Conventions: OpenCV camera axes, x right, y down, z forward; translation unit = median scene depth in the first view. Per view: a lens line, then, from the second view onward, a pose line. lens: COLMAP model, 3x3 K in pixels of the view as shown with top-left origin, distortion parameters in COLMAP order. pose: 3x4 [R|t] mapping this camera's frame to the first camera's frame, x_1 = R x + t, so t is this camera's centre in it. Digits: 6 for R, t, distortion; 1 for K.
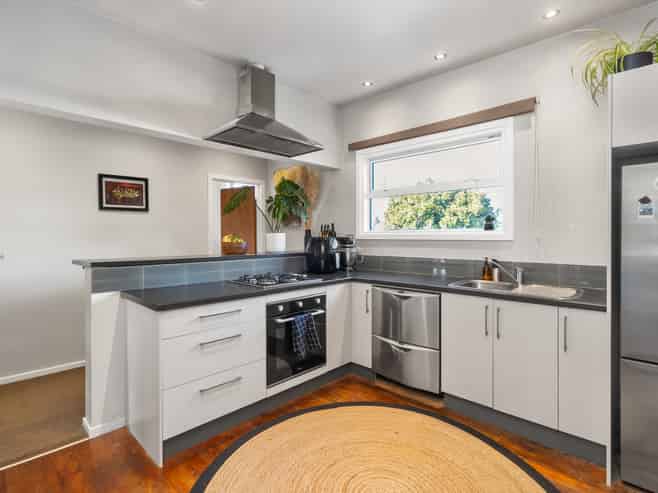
lens RADIAL K [[344.0, 0, 325.8], [0, 344.0, 247.4], [0, 0, 1]] dist [-0.002346, 0.001136]
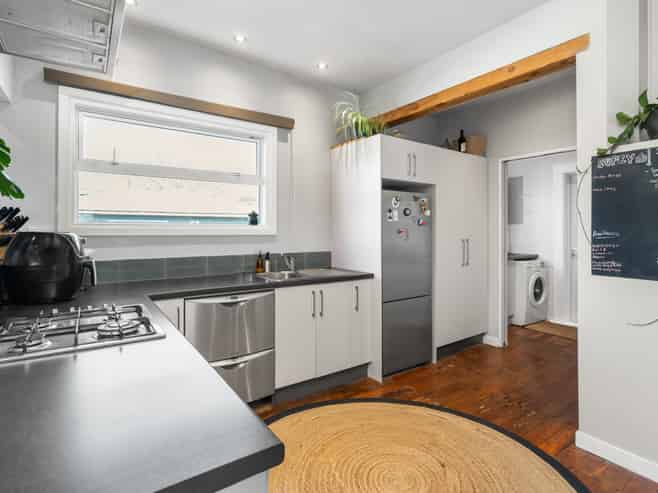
lens RADIAL K [[344.0, 0, 326.3], [0, 344.0, 239.7], [0, 0, 1]] dist [-0.002346, 0.001136]
pose [[0.205698, -0.022330, 0.978361, -0.480370], [0.031383, 0.999376, 0.016212, -0.015608], [-0.978112, 0.027369, 0.206270, 0.525865]]
